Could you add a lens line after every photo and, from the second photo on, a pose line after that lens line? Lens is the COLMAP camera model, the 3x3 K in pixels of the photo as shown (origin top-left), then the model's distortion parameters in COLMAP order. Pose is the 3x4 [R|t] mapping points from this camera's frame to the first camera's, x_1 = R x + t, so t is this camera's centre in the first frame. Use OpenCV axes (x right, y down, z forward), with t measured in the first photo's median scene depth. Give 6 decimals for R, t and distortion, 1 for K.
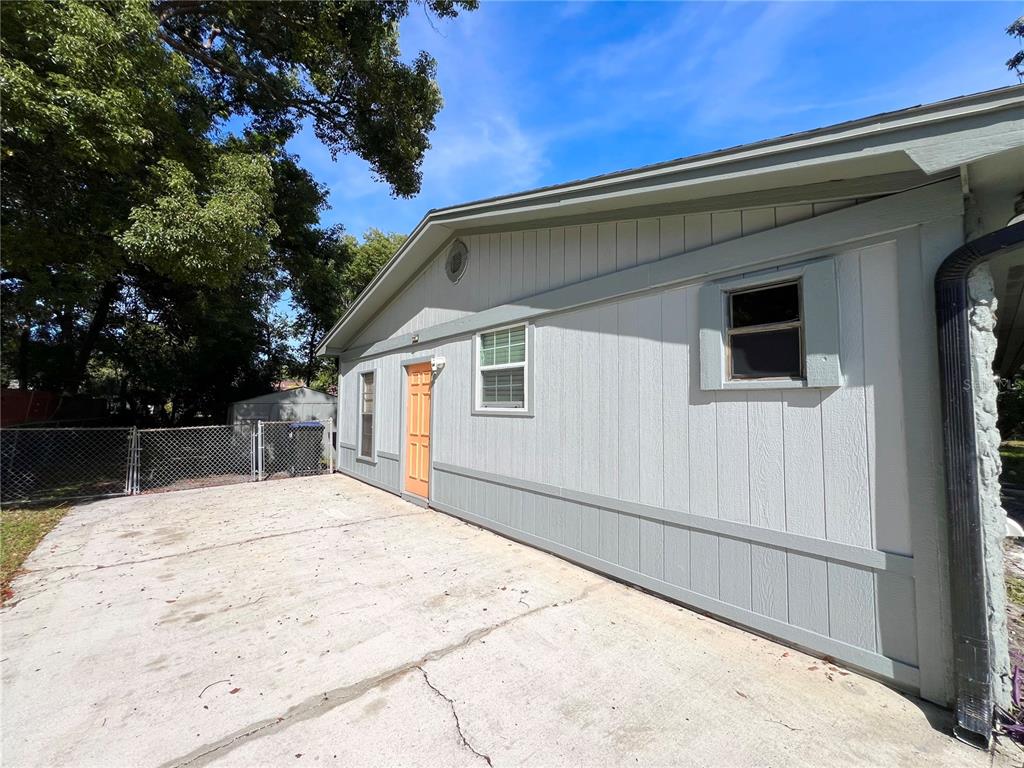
lens RADIAL K [[411.2, 0, 511.5], [0, 411.2, 381.8], [0, 0, 1]] dist [-0.000513, 0.000057]
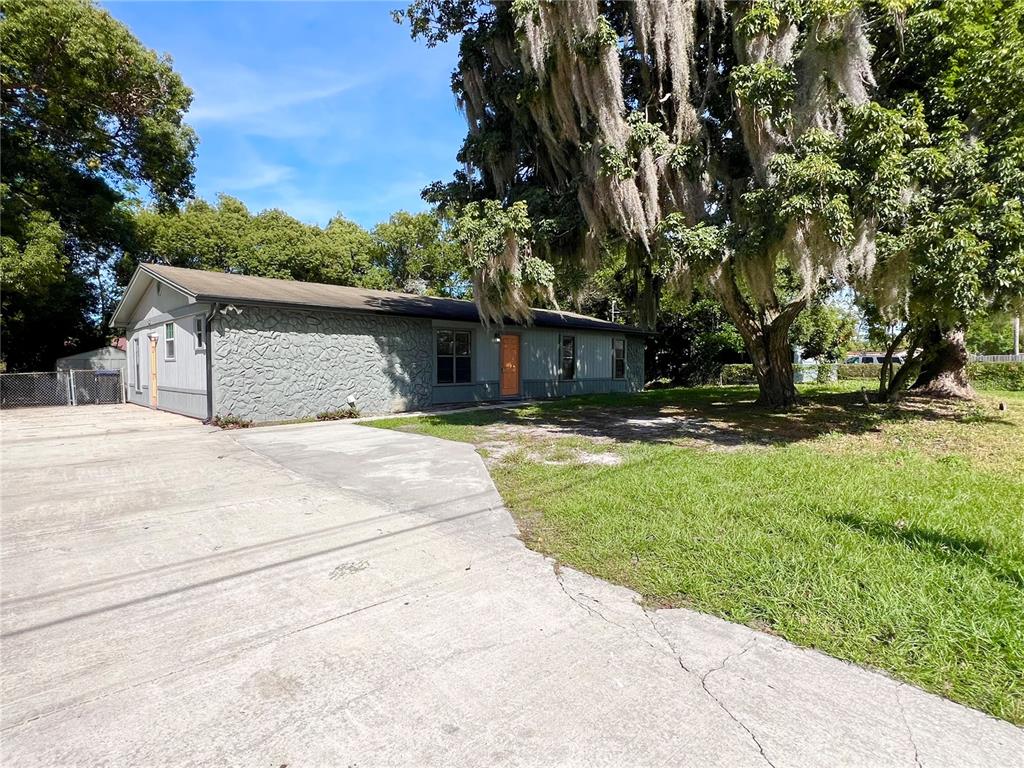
lens RADIAL K [[534.6, 0, 512.6], [0, 534.6, 382.9], [0, 0, 1]] dist [0.000749, -0.000738]
pose [[0.996262, -0.019772, 0.084094, 1.331754], [0.011827, 0.995507, 0.093951, -0.042508], [-0.085574, -0.092605, 0.992019, -1.758466]]
